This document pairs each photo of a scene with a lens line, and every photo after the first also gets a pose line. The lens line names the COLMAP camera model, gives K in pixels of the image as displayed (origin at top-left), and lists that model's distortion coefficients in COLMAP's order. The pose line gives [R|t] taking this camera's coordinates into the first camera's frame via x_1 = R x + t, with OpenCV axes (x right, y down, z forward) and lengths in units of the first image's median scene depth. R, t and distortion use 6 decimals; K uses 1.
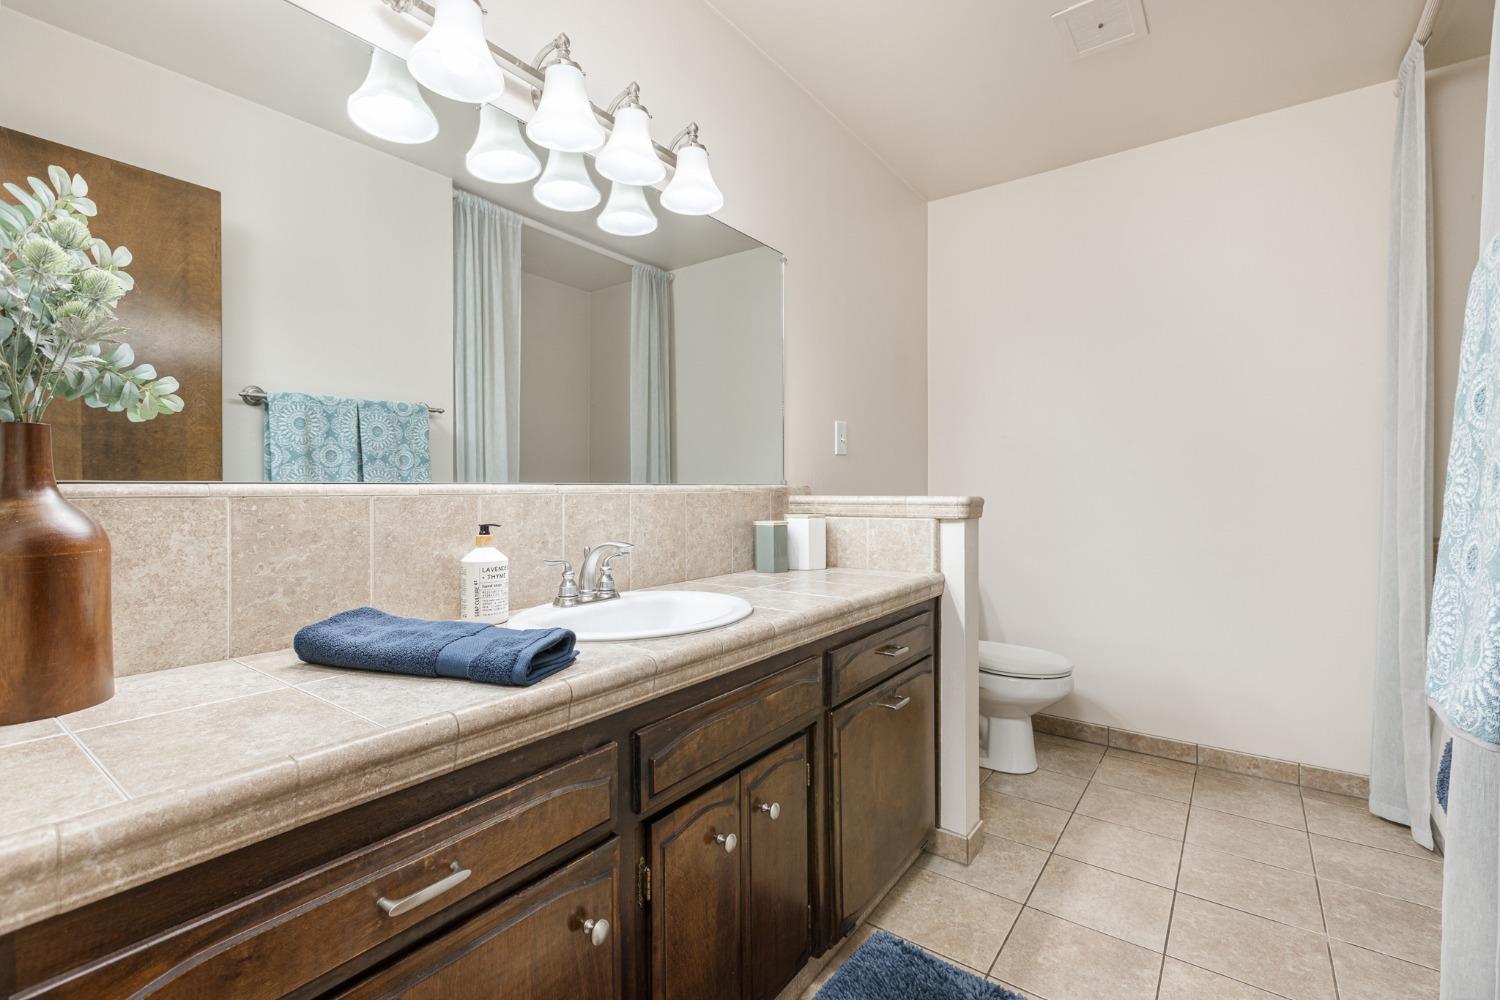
lens RADIAL K [[671.3, 0, 748.1], [0, 671.3, 498.9], [0, 0, 1]] dist [0.003294, -0.000881]
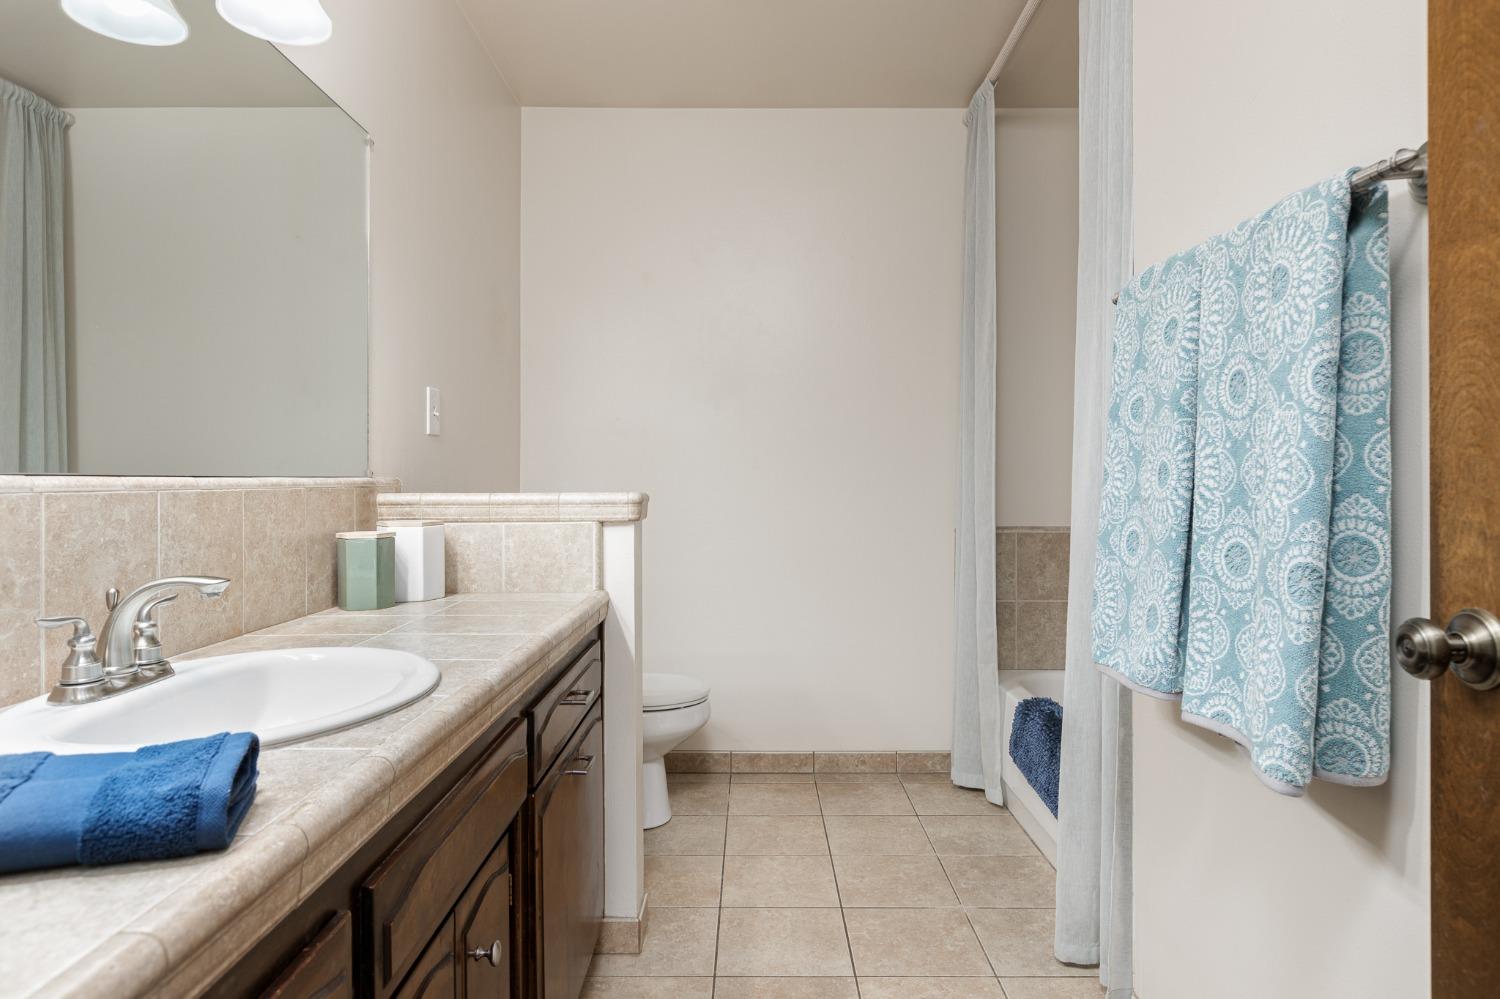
lens RADIAL K [[873.0, 0, 751.6], [0, 873.0, 493.1], [0, 0, 1]] dist [0.008095, -0.004150]
pose [[0.800329, -0.007306, 0.599516, -0.184743], [0.009645, 0.999953, -0.000690, -0.001153], [-0.599483, 0.006335, 0.800362, 0.080881]]
